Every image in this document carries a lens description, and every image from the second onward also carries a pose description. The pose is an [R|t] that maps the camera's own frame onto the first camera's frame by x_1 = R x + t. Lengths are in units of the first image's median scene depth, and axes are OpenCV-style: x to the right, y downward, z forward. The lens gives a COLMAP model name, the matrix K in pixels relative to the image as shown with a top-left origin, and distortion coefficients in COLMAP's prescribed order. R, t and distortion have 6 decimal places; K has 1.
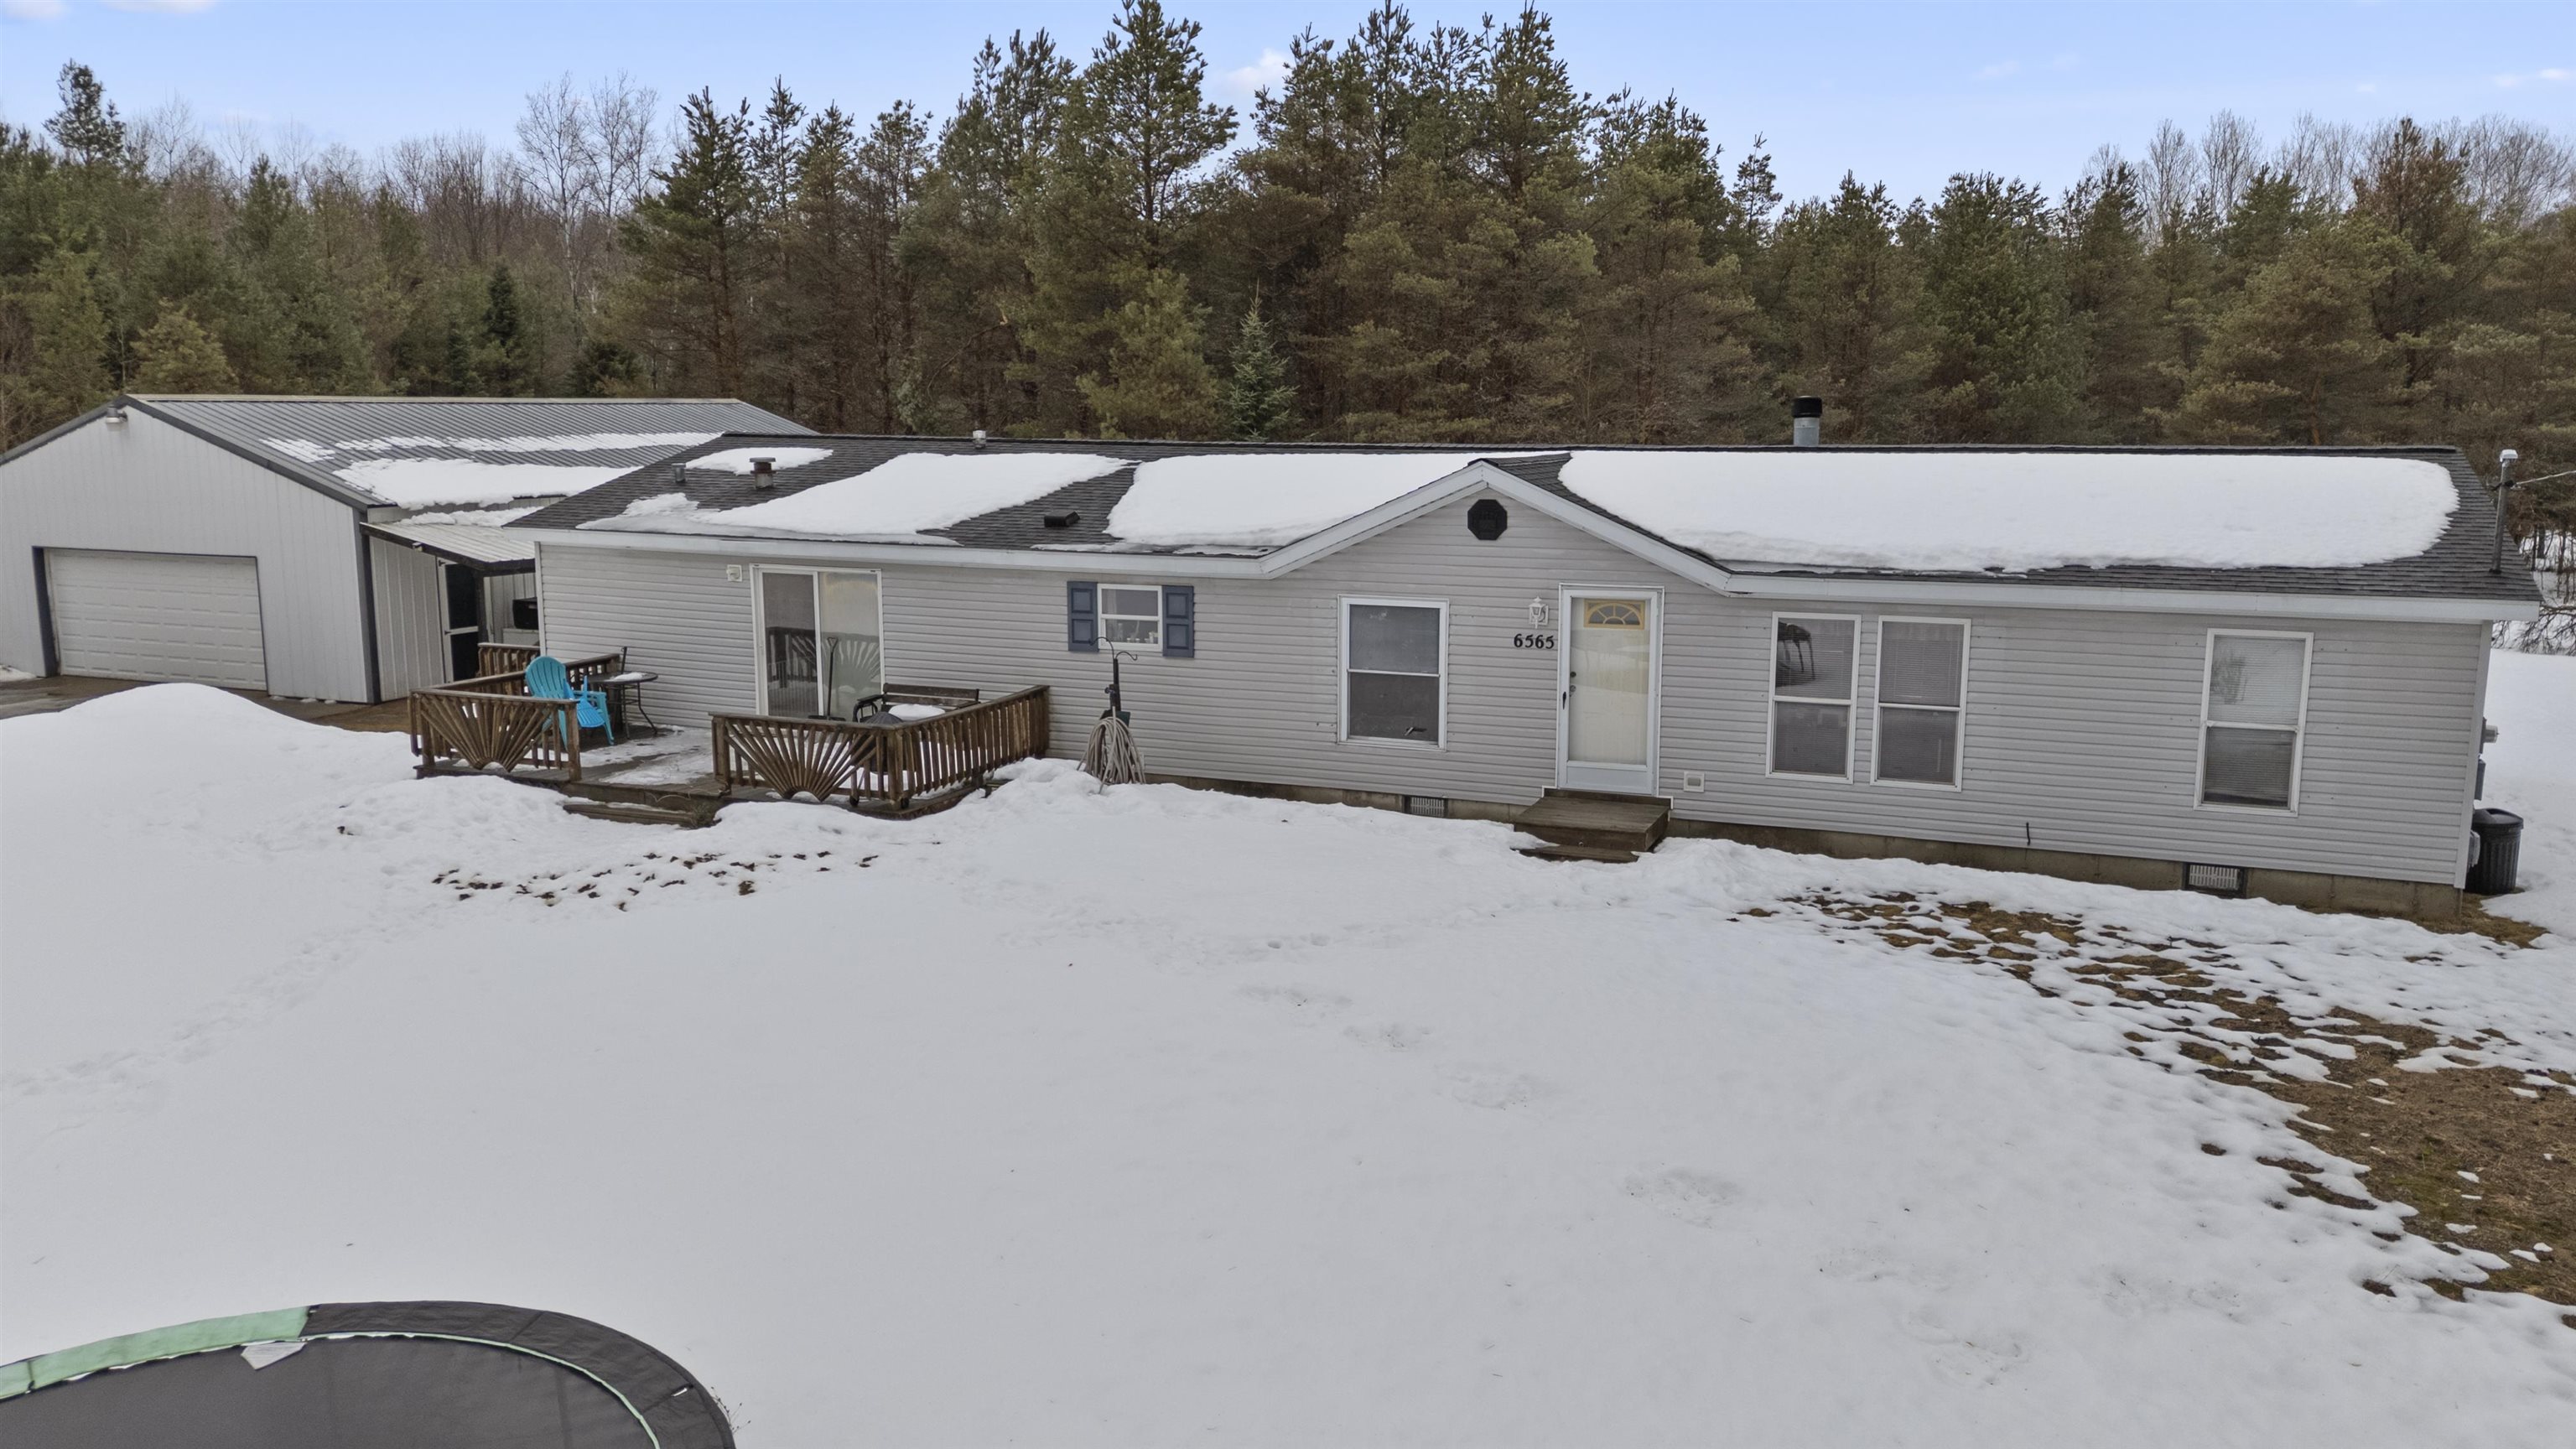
lens RADIAL K [[1885.4, 0, 1282.3], [0, 1885.4, 726.1], [0, 0, 1]] dist [0.076563, -0.069487]
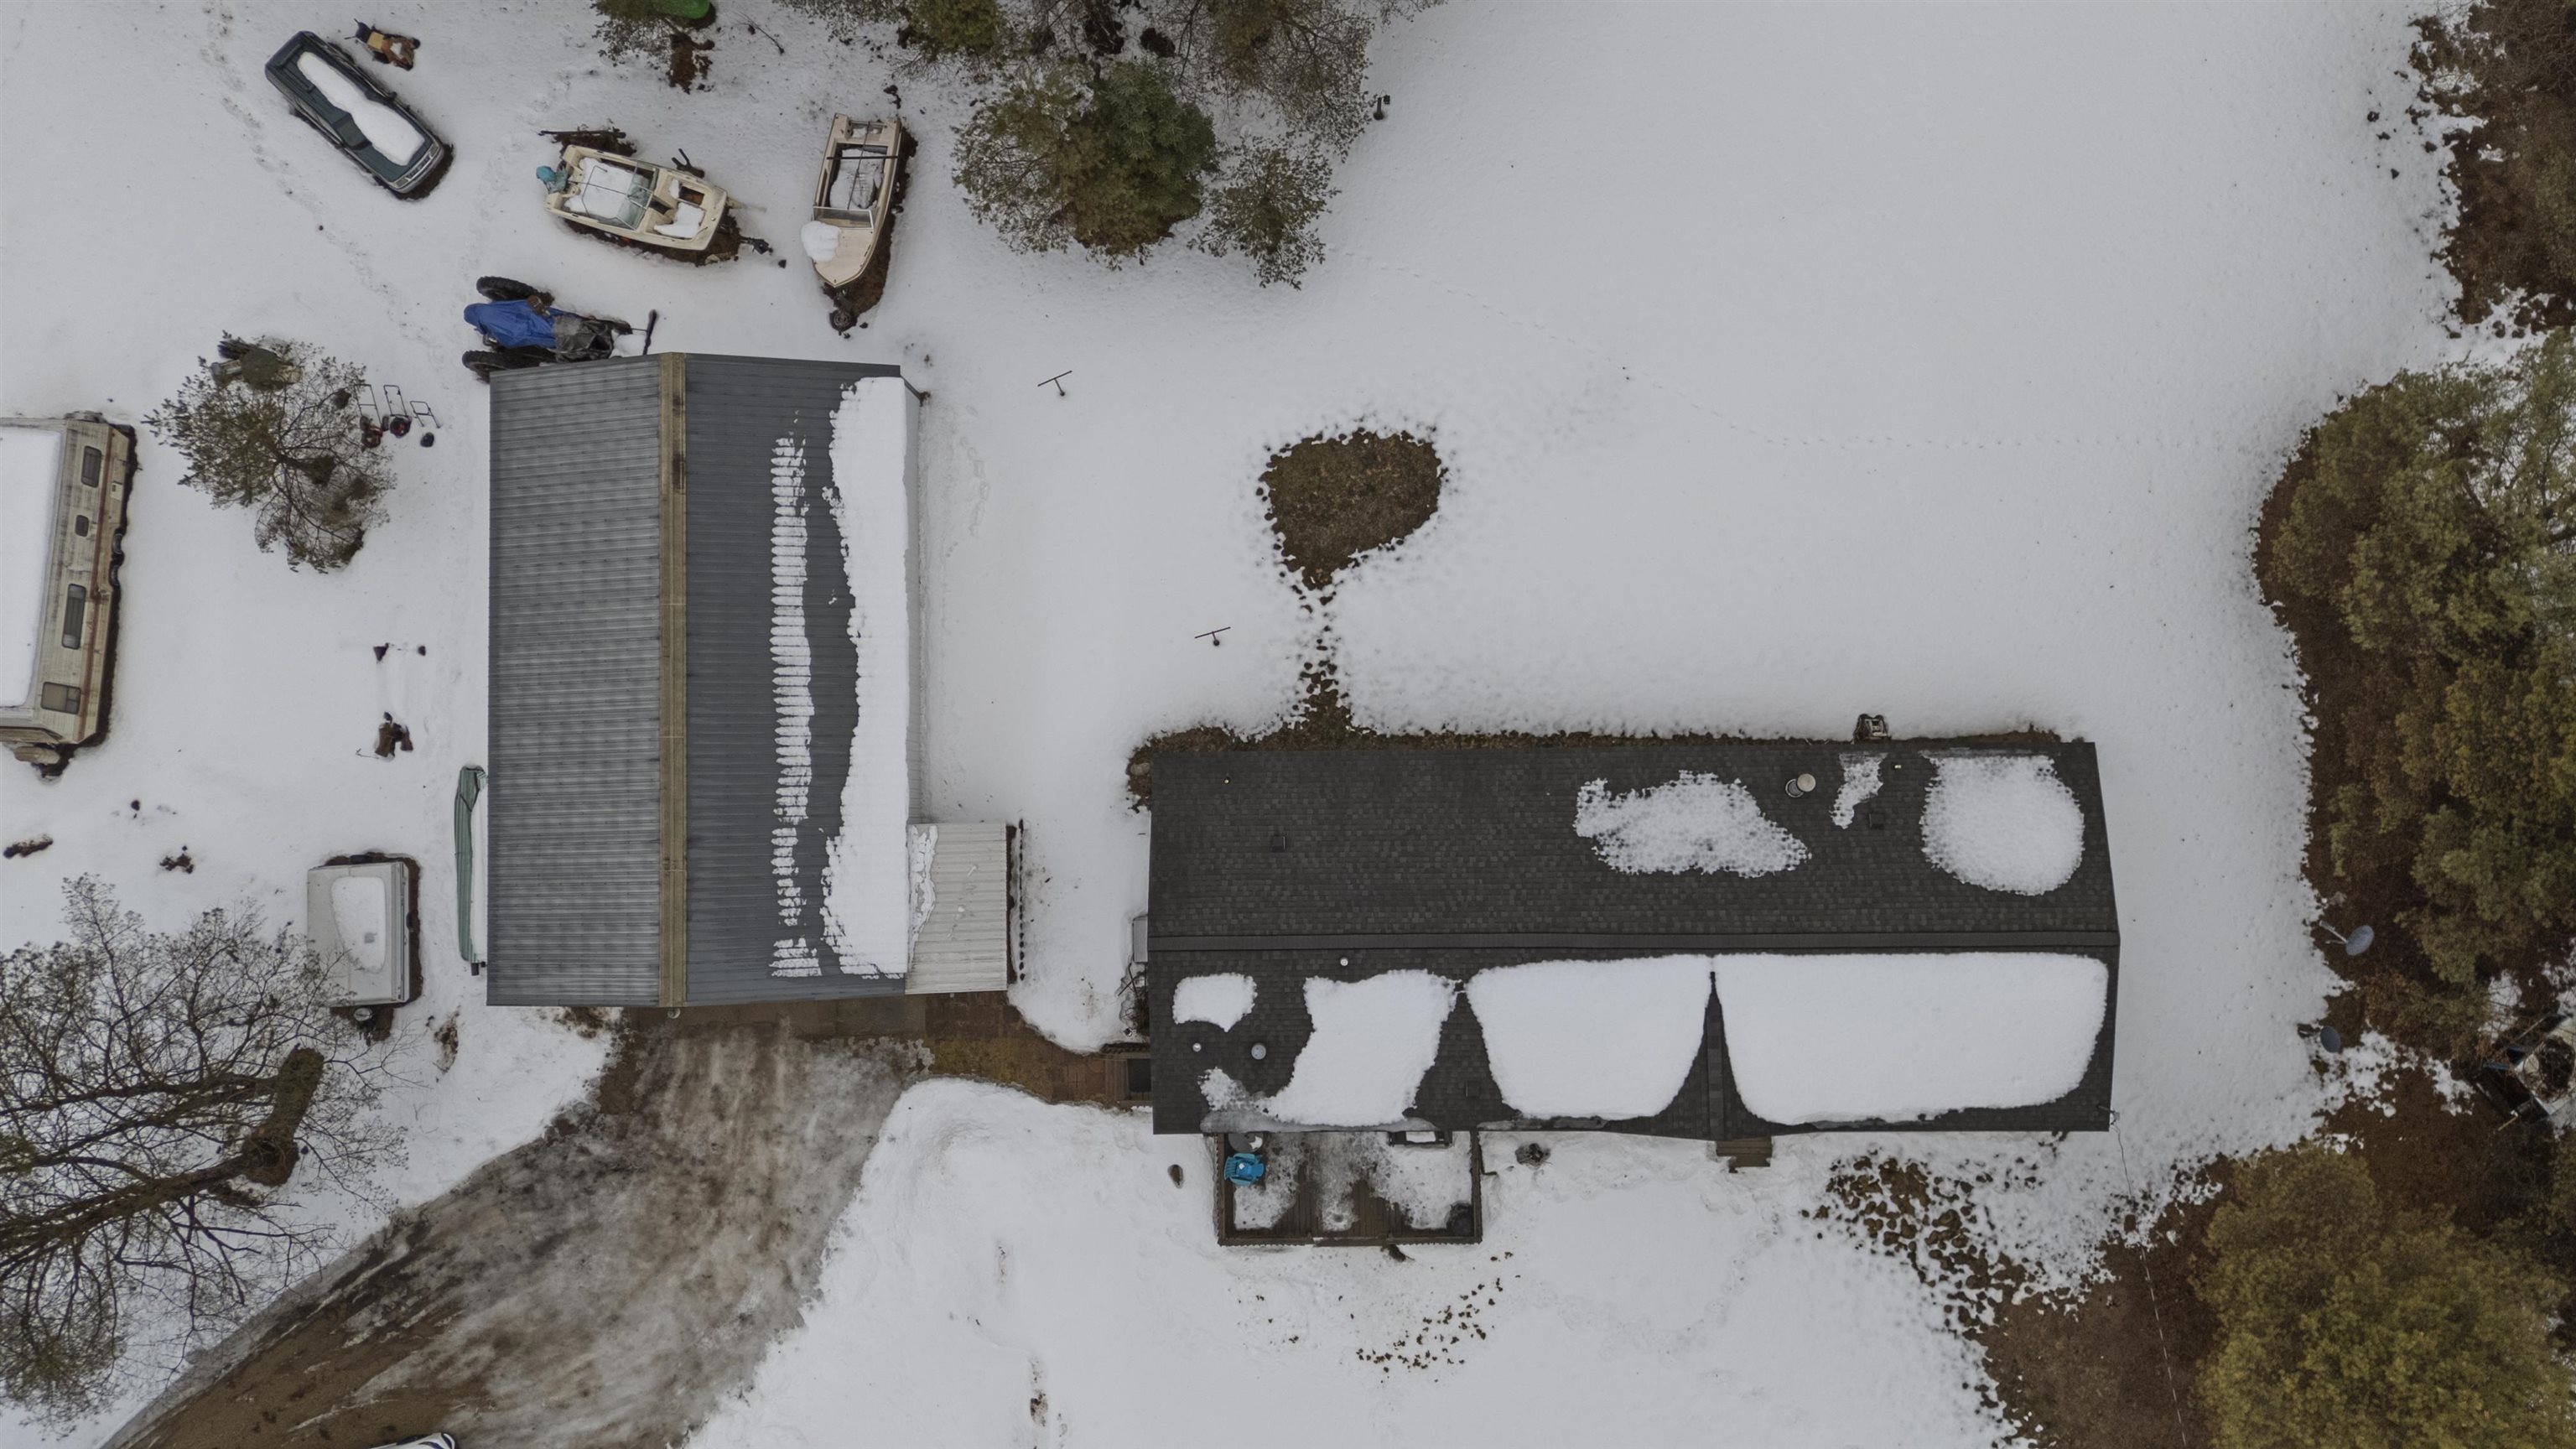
lens RADIAL K [[1885.4, 0, 1286.5], [0, 1885.4, 713.4], [0, 0, 1]] dist [0.076563, -0.069487]
pose [[0.918665, -0.394996, -0.005728, -0.155225], [0.095506, 0.208006, 0.973454, -2.562938], [-0.383319, -0.894825, 0.228812, 1.166526]]
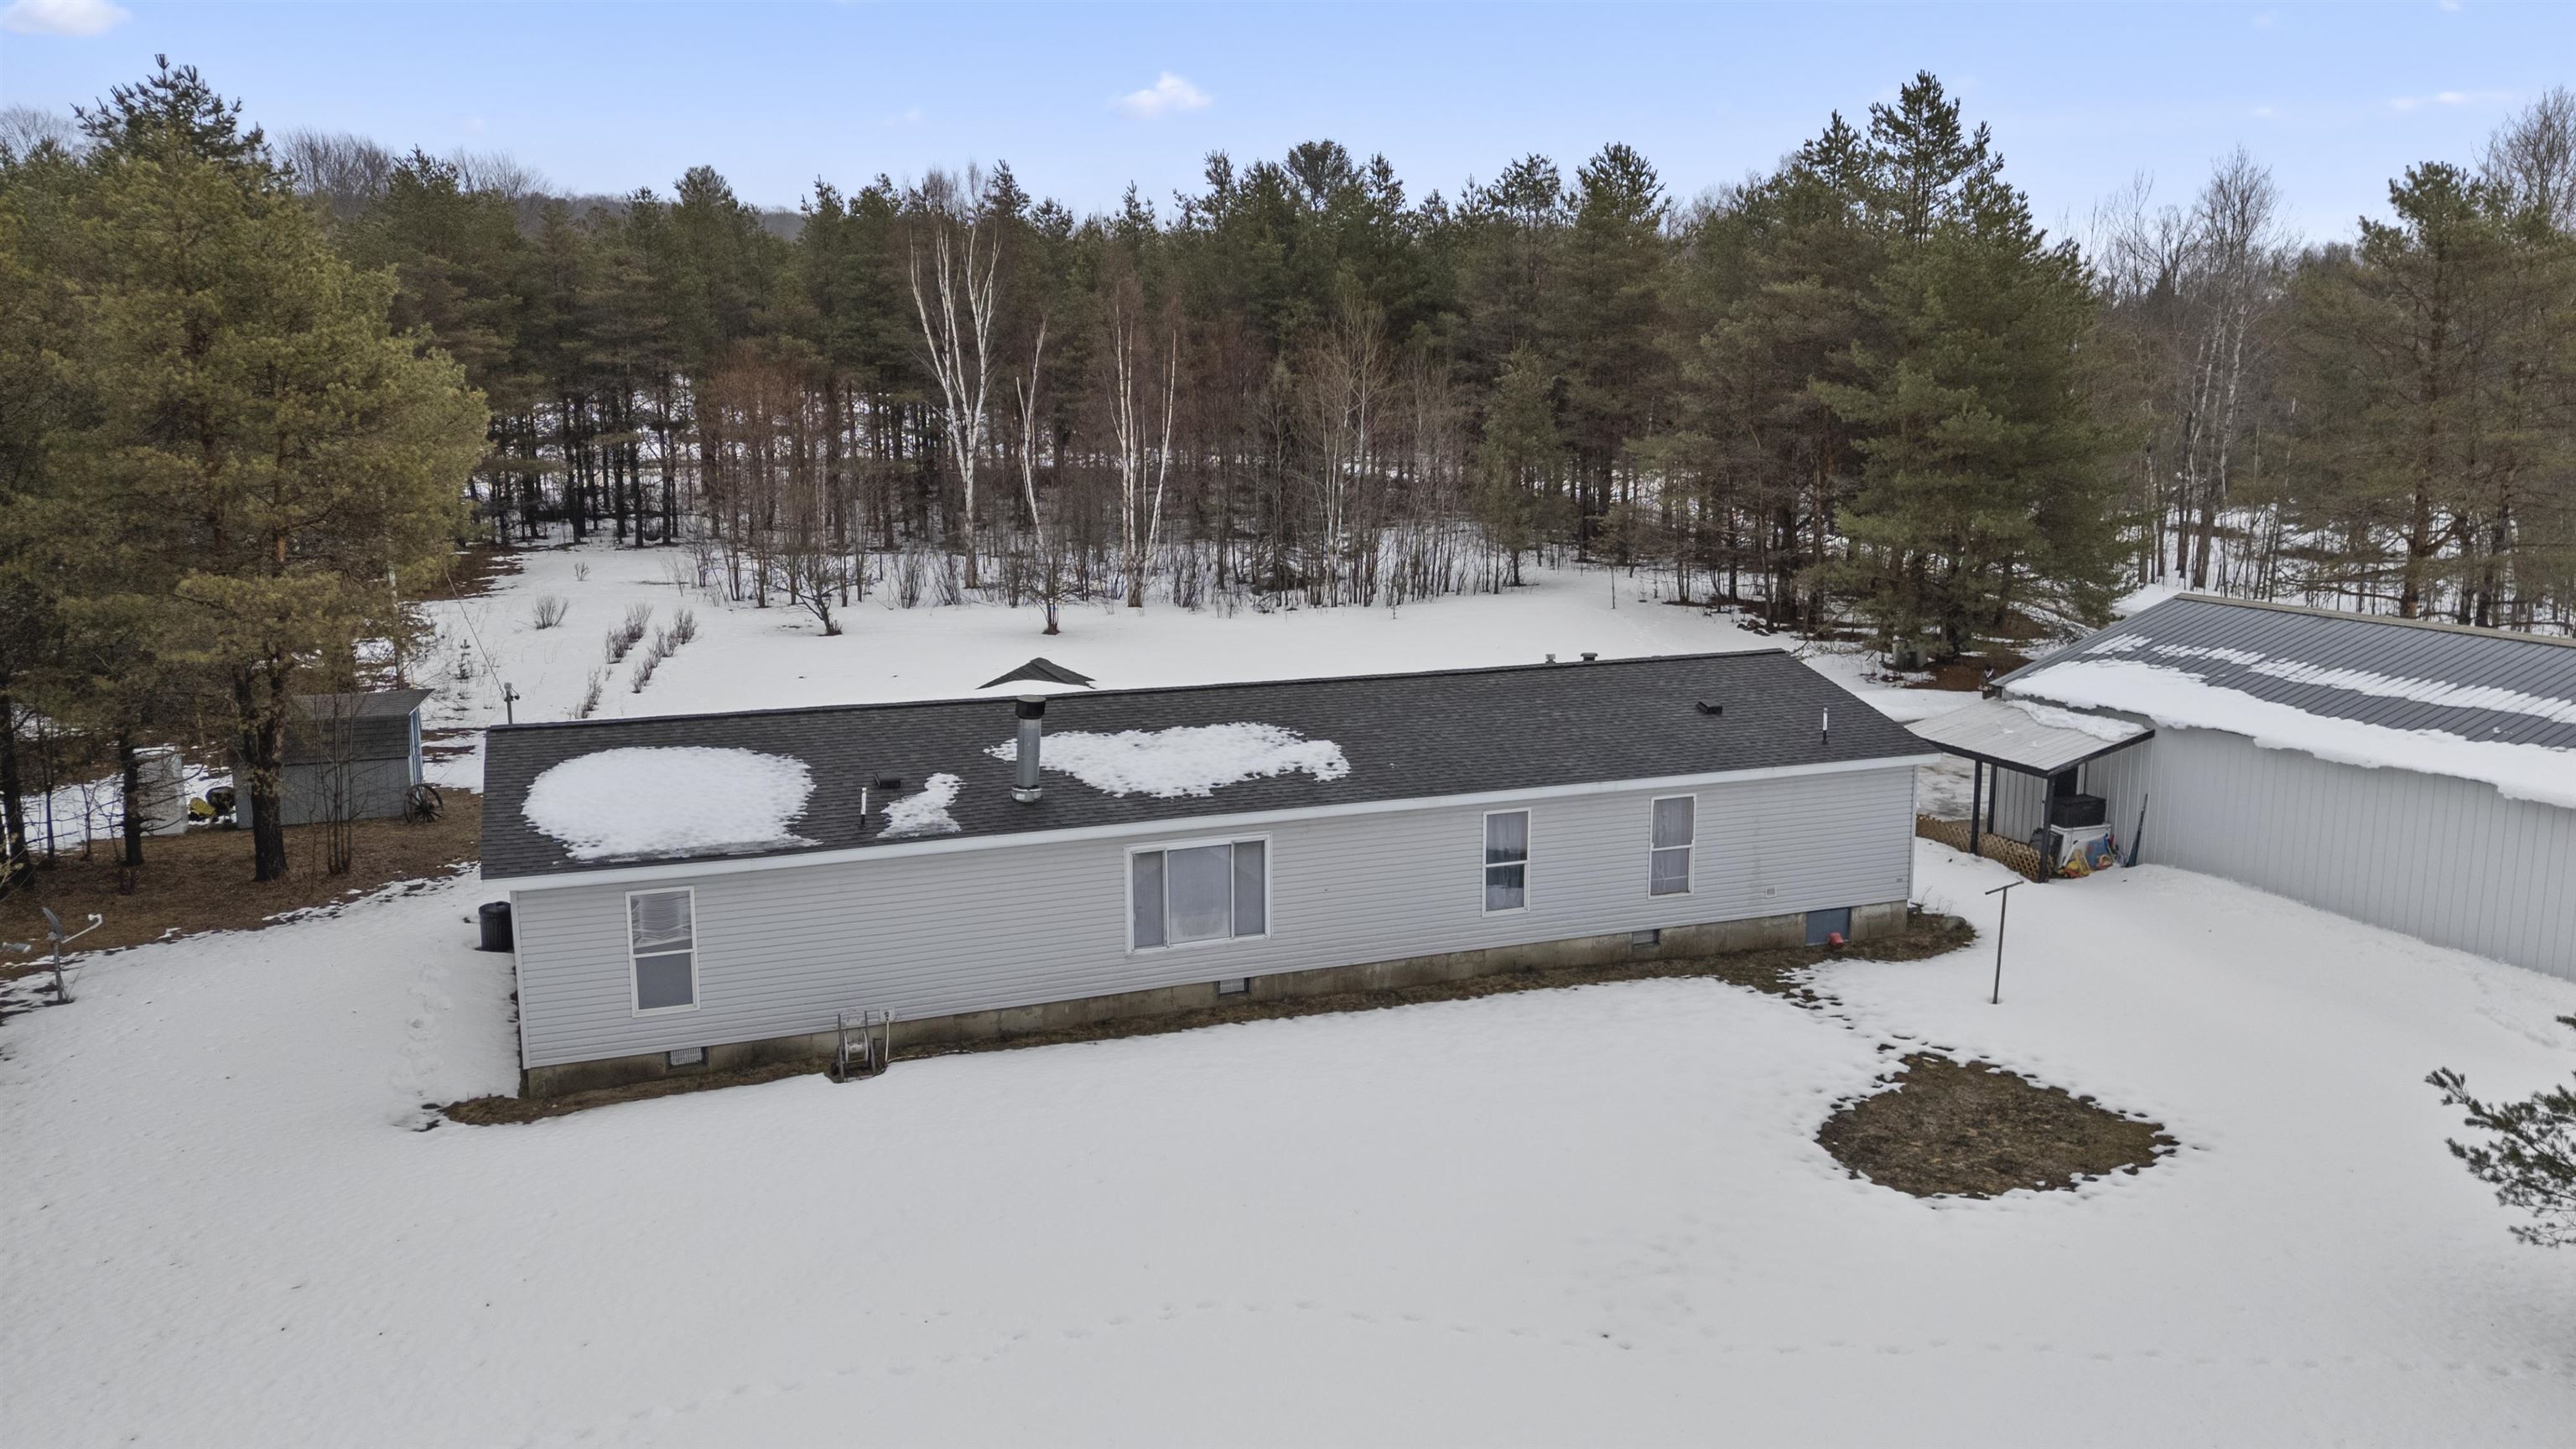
lens RADIAL K [[1885.4, 0, 1277.7], [0, 1885.4, 712.4], [0, 0, 1]] dist [0.076563, -0.069487]
pose [[-0.721228, 0.110129, -0.683887, 1.208406], [-0.118717, 0.953022, 0.278668, -0.650717], [0.682448, 0.282172, -0.674272, 2.453055]]
